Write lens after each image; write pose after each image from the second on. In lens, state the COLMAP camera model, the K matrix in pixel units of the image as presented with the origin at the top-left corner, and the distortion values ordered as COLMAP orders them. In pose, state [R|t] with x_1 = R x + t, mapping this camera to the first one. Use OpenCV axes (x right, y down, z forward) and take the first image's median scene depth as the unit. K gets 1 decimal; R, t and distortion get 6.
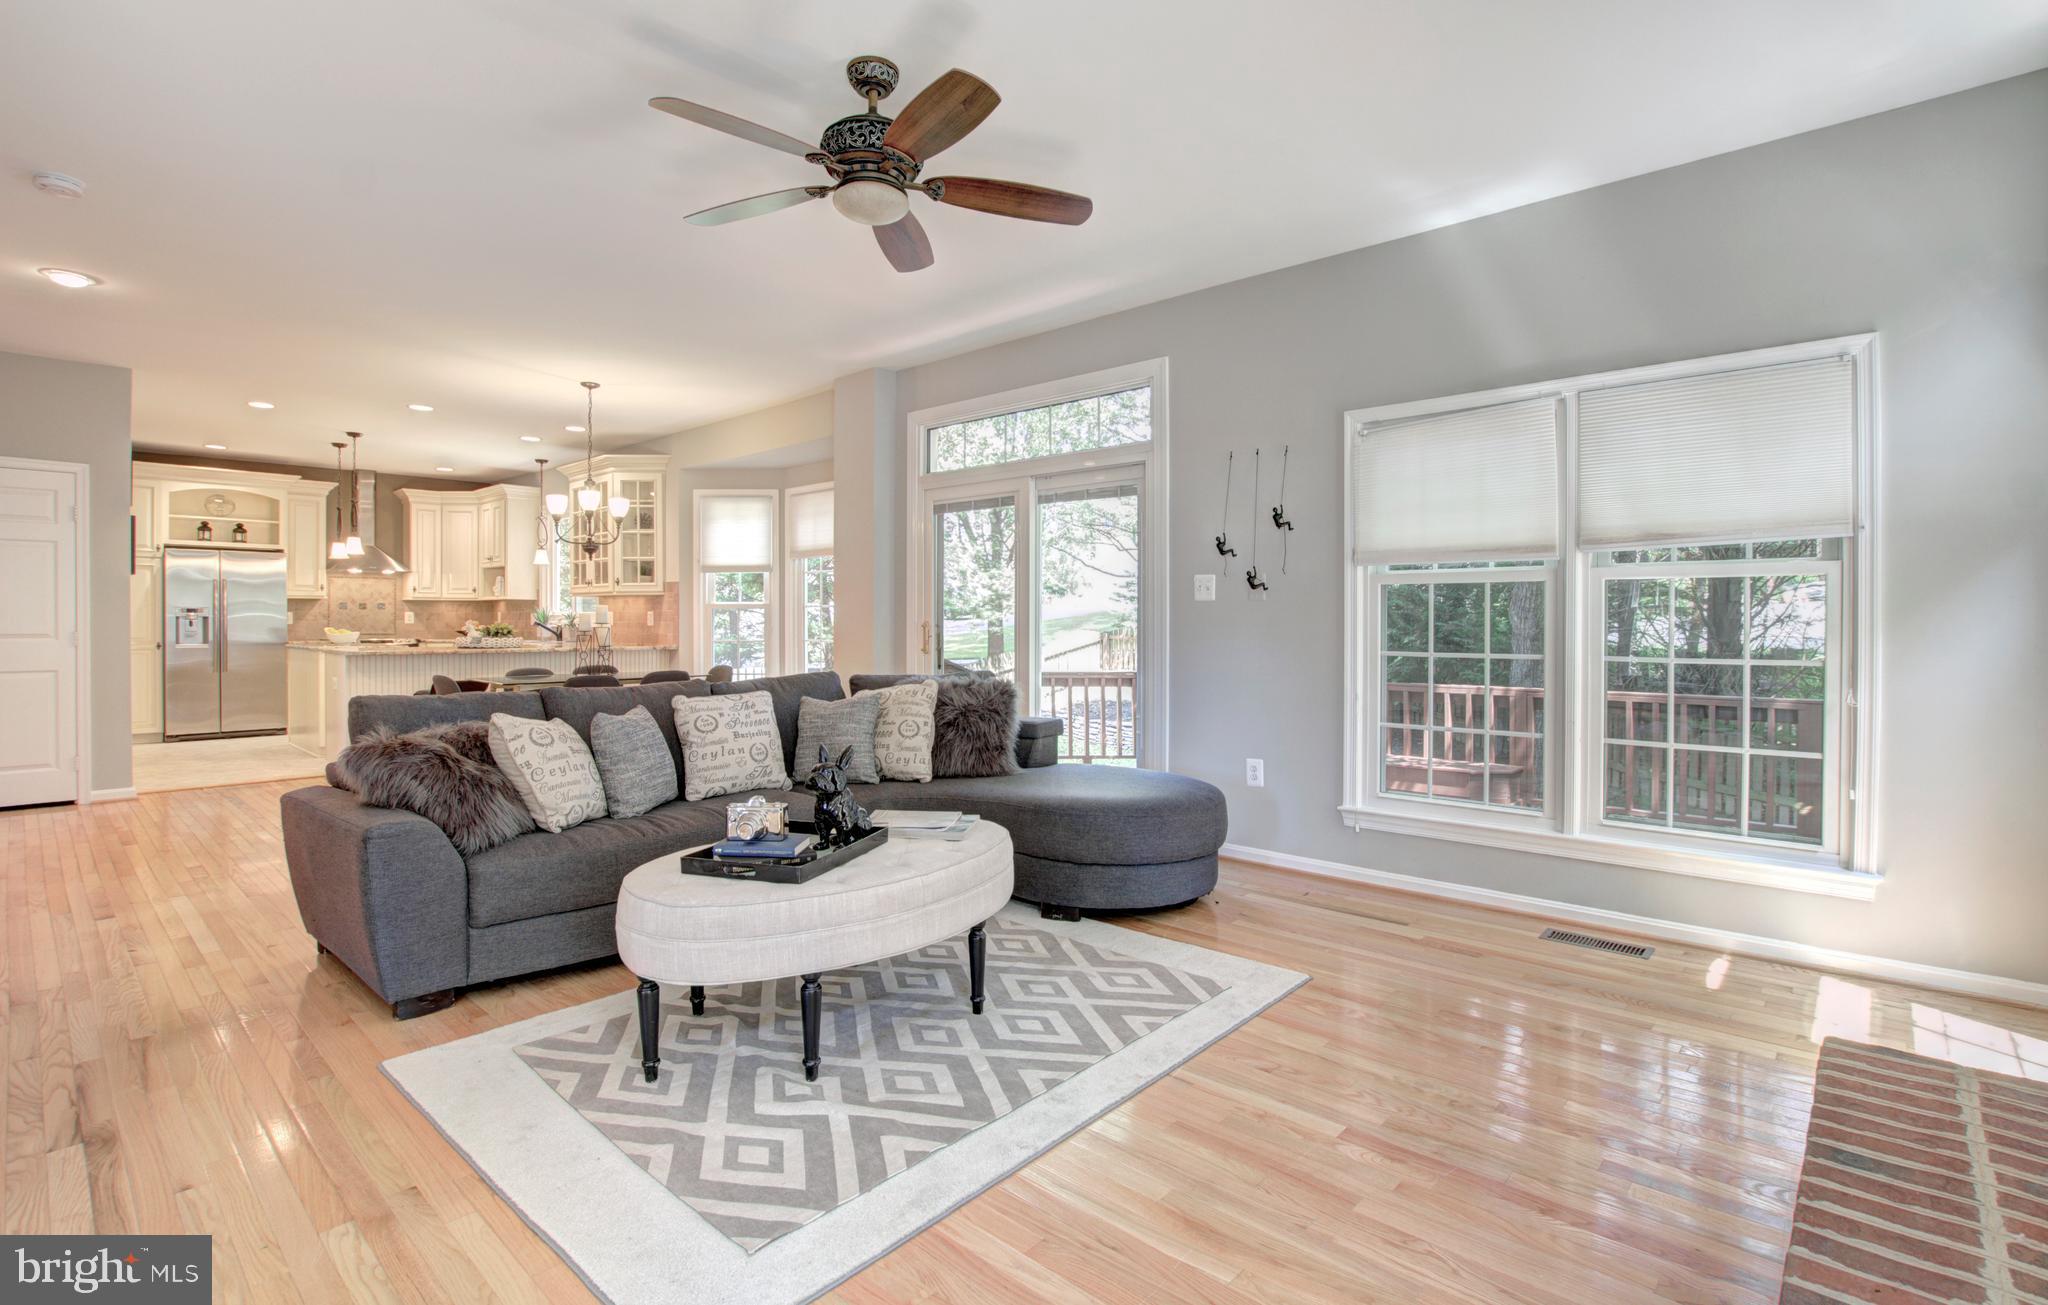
lens RADIAL K [[946.4, 0, 1005.5], [0, 946.4, 610.1], [0, 0, 1]] dist [-0.022545, -0.000620]
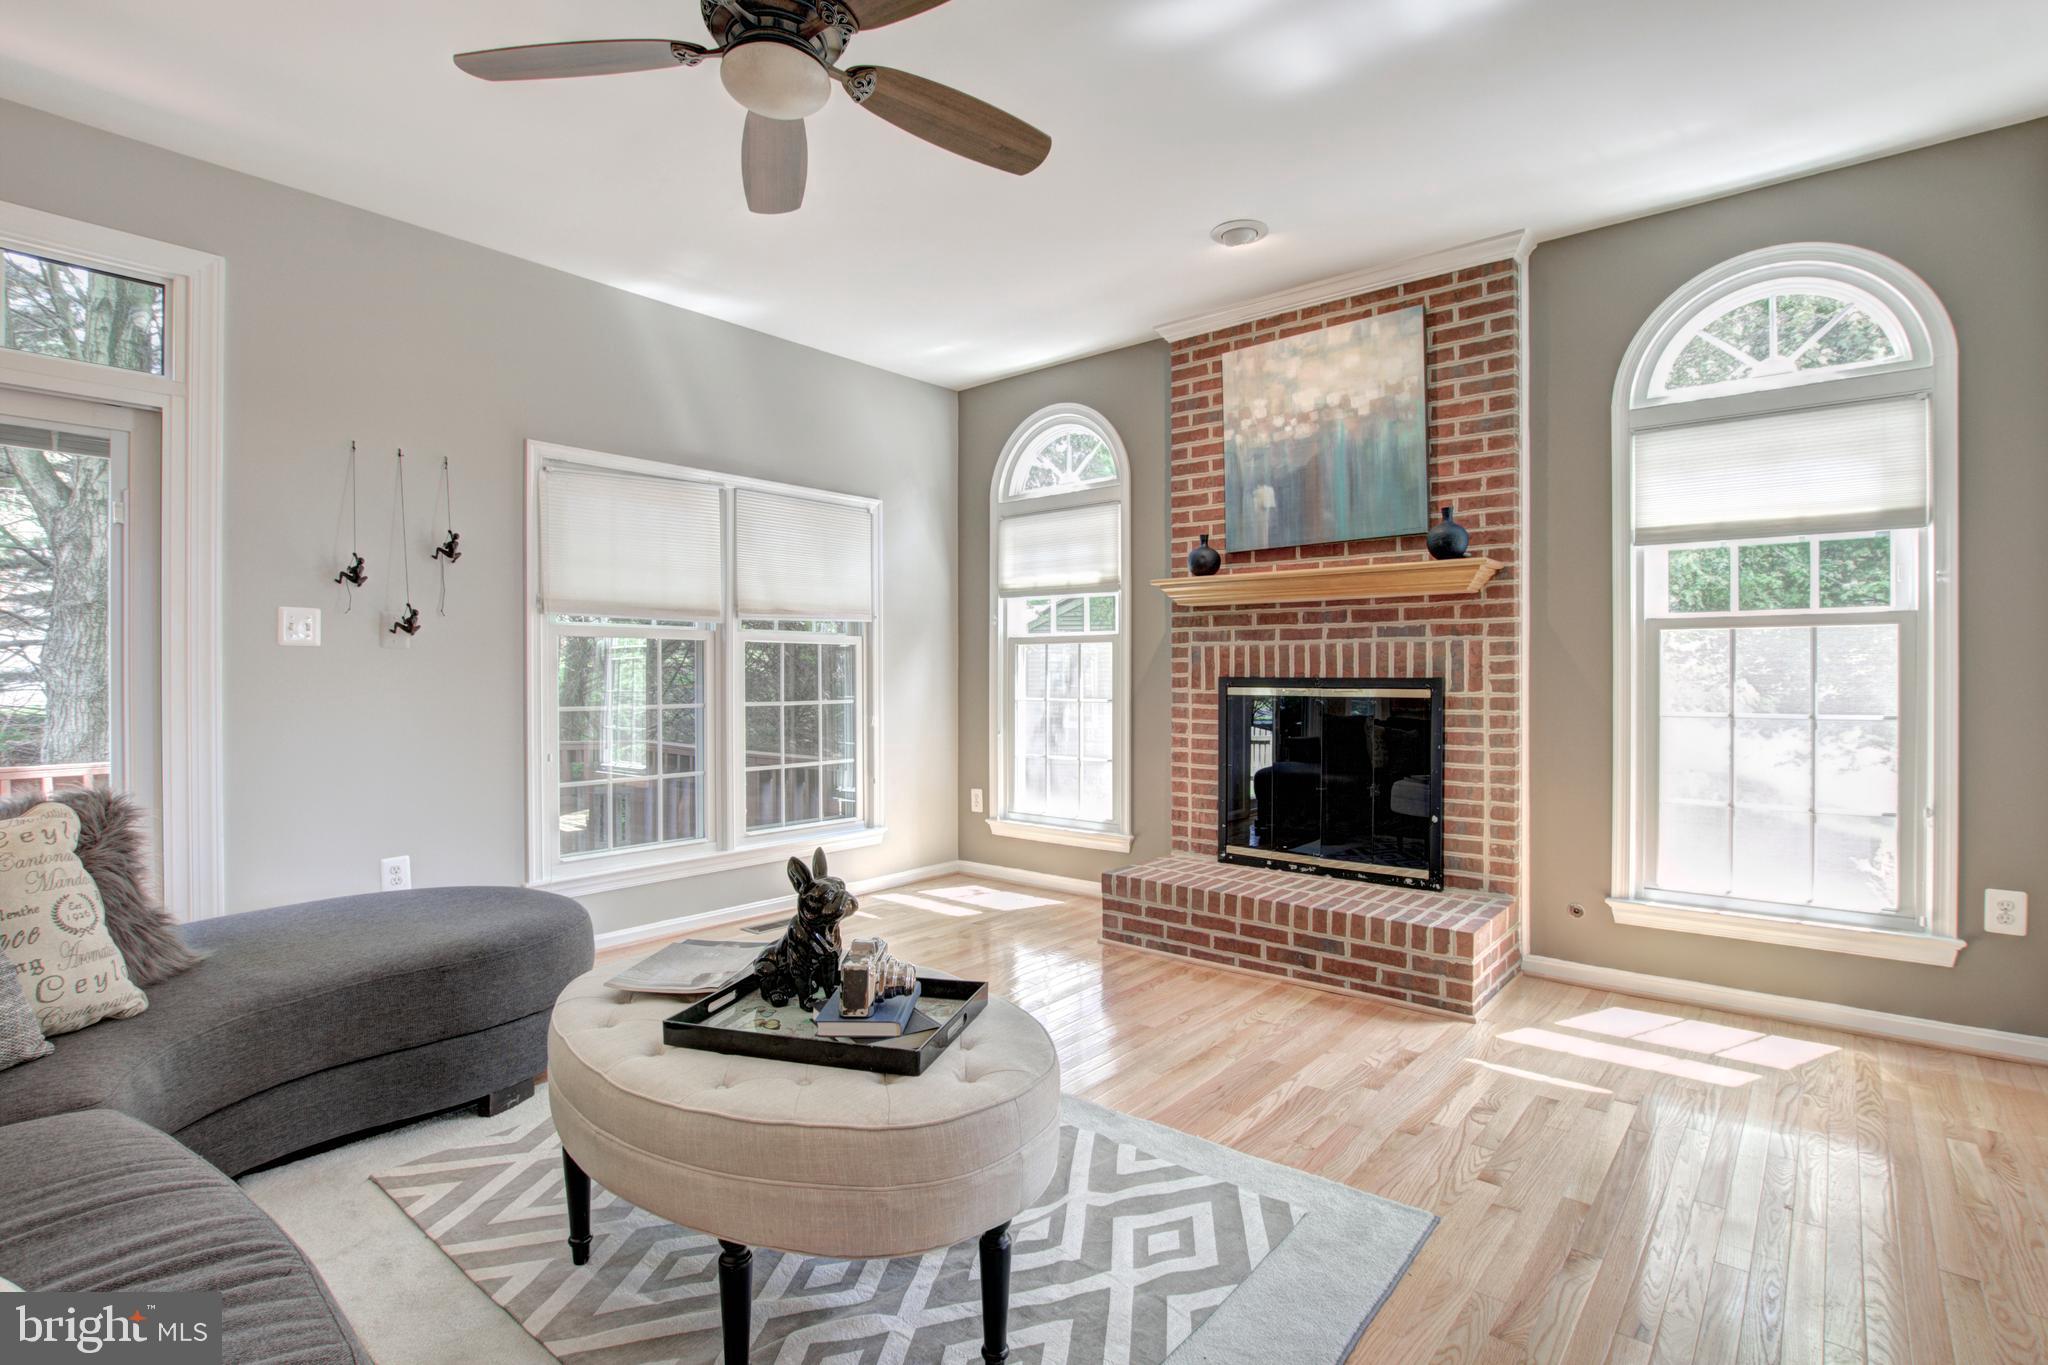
lens RADIAL K [[1007.9, 0, 1037.9], [0, 1007.9, 677.0], [0, 0, 1]] dist [-0.014503, -0.000508]
pose [[-0.067660, -0.002378, 0.997706, -0.311870], [-0.009312, 0.999955, 0.001752, 0.003738], [-0.997665, -0.009172, -0.067679, 0.296741]]
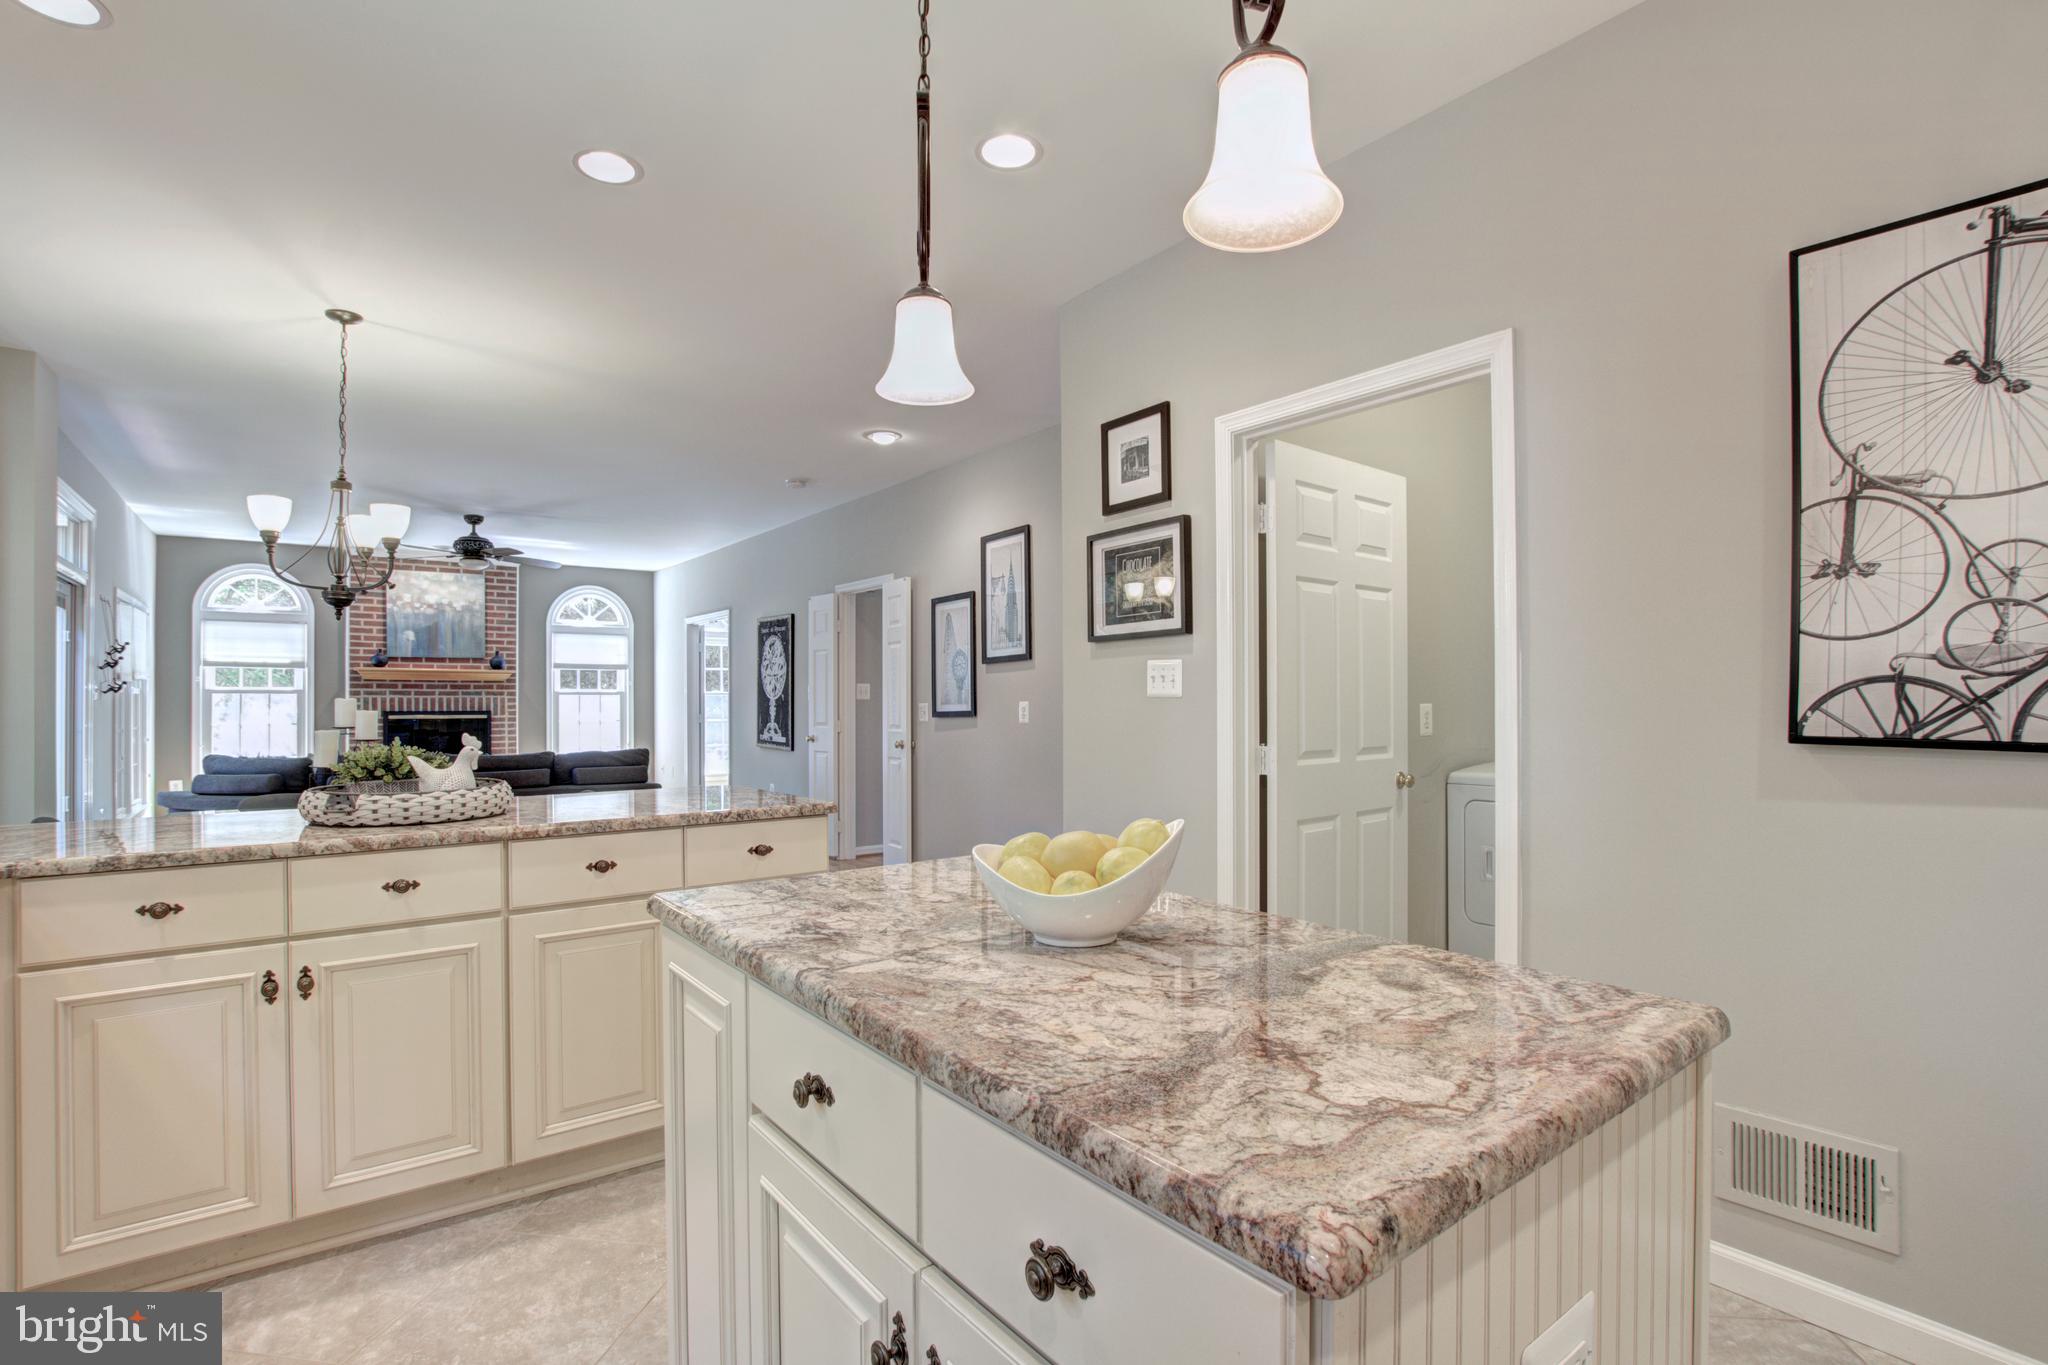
lens RADIAL K [[980.0, 0, 1035.9], [0, 980.0, 695.6], [0, 0, 1]] dist [-0.026222, -0.000993]
pose [[-0.986318, 0.002978, 0.164829, -0.753807], [0.000621, 0.999897, -0.014346, 0.002194], [-0.164854, -0.014047, -0.986218, 1.187304]]
